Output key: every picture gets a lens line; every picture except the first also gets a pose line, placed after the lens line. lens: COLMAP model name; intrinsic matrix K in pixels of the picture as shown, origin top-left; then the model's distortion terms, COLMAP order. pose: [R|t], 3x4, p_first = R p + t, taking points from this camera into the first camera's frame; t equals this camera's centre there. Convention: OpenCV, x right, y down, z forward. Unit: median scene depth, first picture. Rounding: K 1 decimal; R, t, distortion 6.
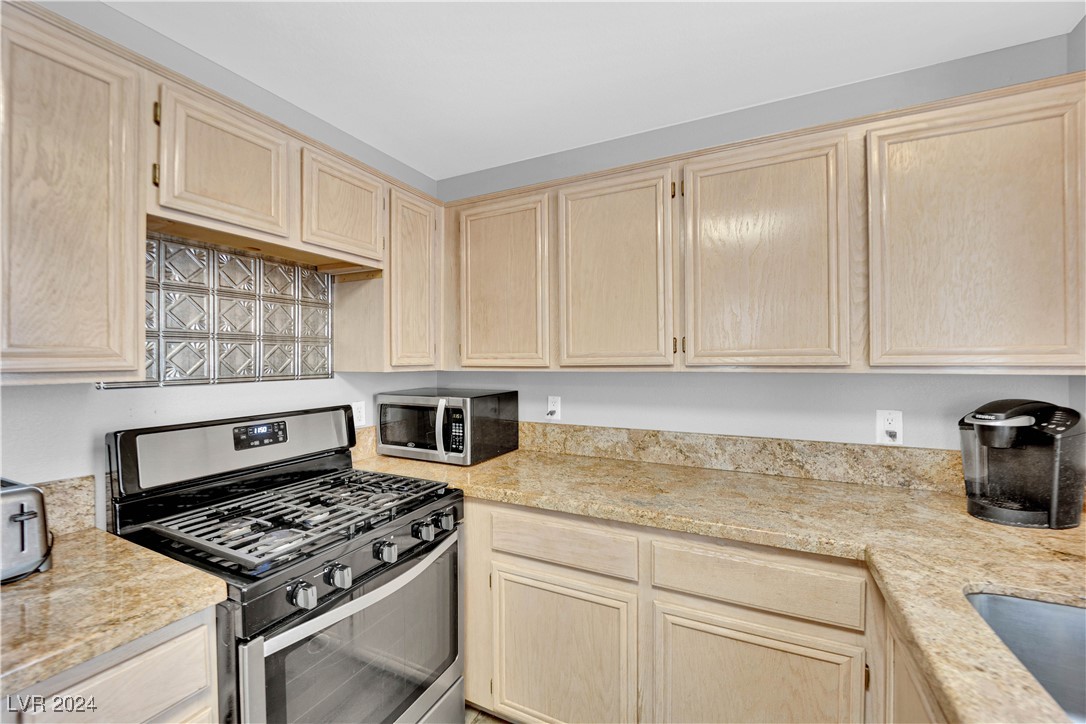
lens RADIAL K [[435.4, 0, 542.3], [0, 435.4, 359.3], [0, 0, 1]] dist [-0.004964, -0.007106]
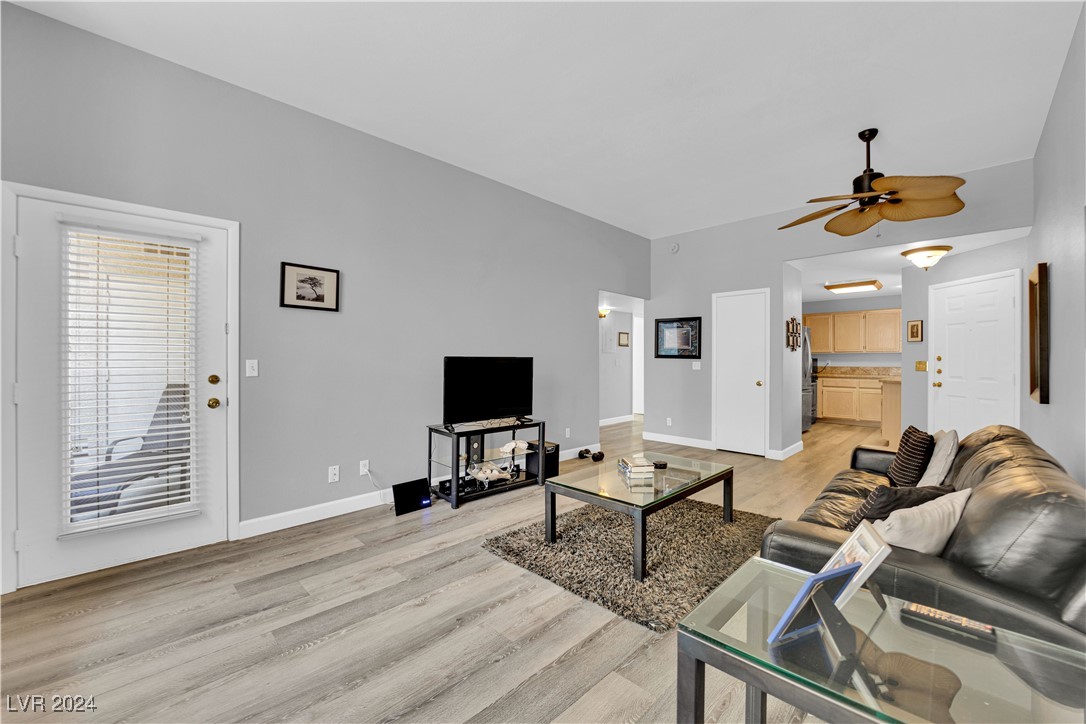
lens RADIAL K [[435.4, 0, 542.3], [0, 435.4, 359.3], [0, 0, 1]] dist [-0.004964, -0.007106]
pose [[0.948647, 0.008369, -0.316227, -1.609548], [-0.007616, 0.999964, 0.003615, 0.111786], [0.316246, -0.001021, 0.948677, -4.855205]]
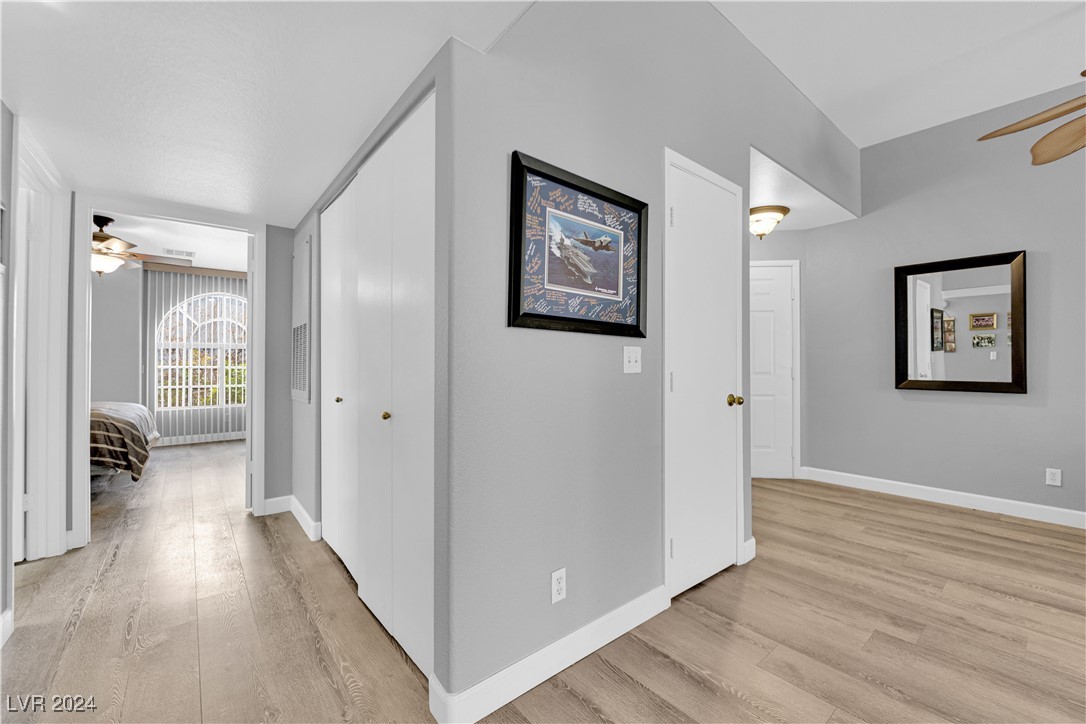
lens RADIAL K [[435.4, 0, 542.3], [0, 435.4, 359.3], [0, 0, 1]] dist [-0.004964, -0.007106]
pose [[0.409398, 0.012830, 0.912266, -2.650422], [-0.006784, 0.999916, -0.011018, 0.181122], [-0.912331, -0.001678, 0.409451, -1.217585]]
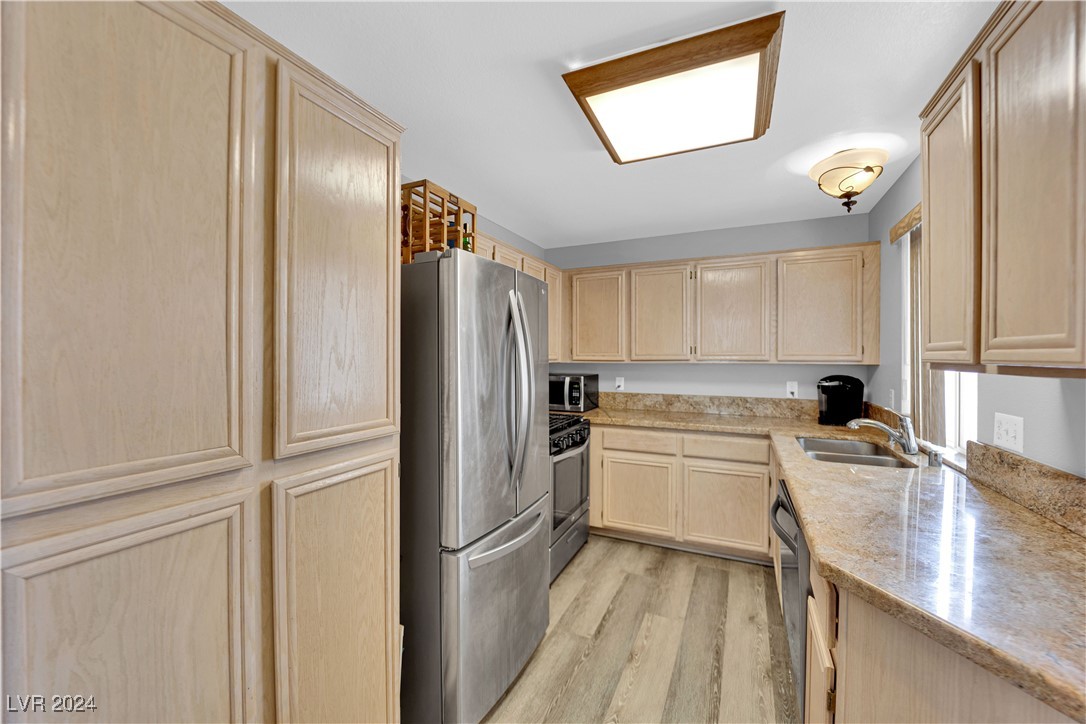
lens RADIAL K [[435.4, 0, 542.3], [0, 435.4, 359.3], [0, 0, 1]] dist [-0.004964, -0.007106]
pose [[0.999537, 0.007117, 0.029569, -0.448939], [-0.007291, 0.999957, 0.005796, 0.003691], [-0.029527, -0.006009, 0.999546, -1.015567]]
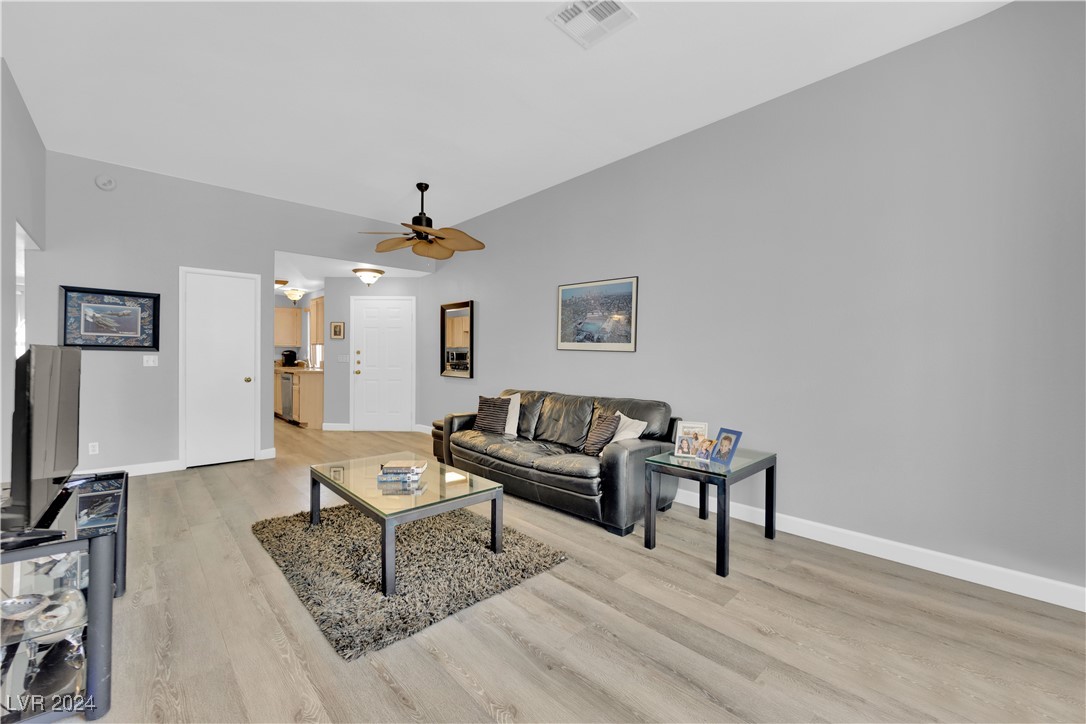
lens RADIAL K [[435.4, 0, 542.3], [0, 435.4, 359.3], [0, 0, 1]] dist [-0.004964, -0.007106]
pose [[0.344773, -0.001894, 0.938684, -3.170216], [-0.009502, 0.999940, 0.005508, 0.121732], [-0.938638, -0.010818, 0.344734, -4.097222]]
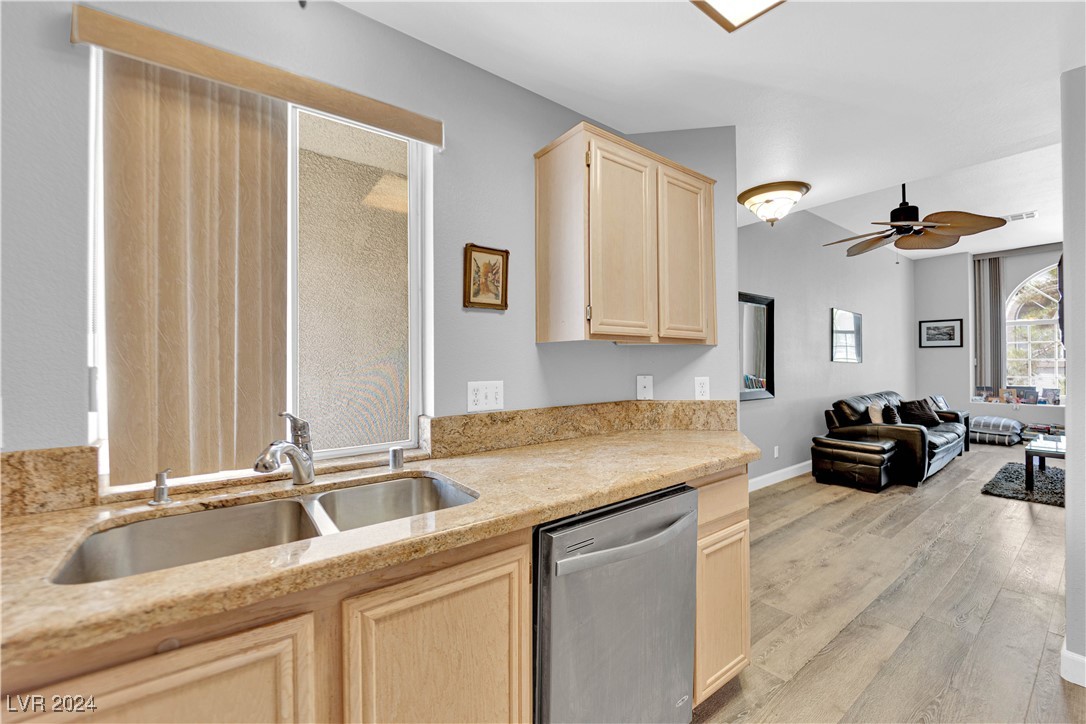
lens RADIAL K [[435.4, 0, 542.3], [0, 435.4, 359.3], [0, 0, 1]] dist [-0.004964, -0.007106]
pose [[-0.891849, 0.013111, 0.452143, -0.059675], [0.009124, 0.999898, -0.010999, 0.075178], [-0.452241, -0.005684, -0.891878, 0.674864]]
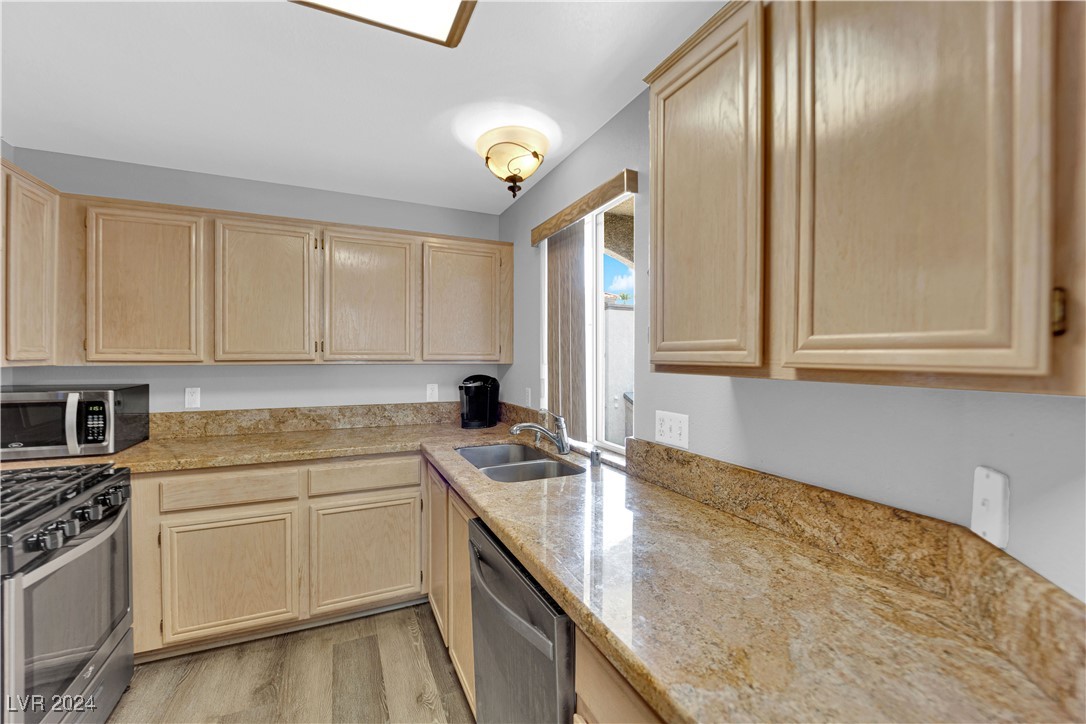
lens RADIAL K [[435.4, 0, 542.3], [0, 435.4, 359.3], [0, 0, 1]] dist [-0.004964, -0.007106]
pose [[0.622294, 0.002863, 0.782779, -0.375369], [-0.008226, 0.999962, 0.002881, 0.000700], [-0.782741, -0.008232, 0.622294, -0.538416]]
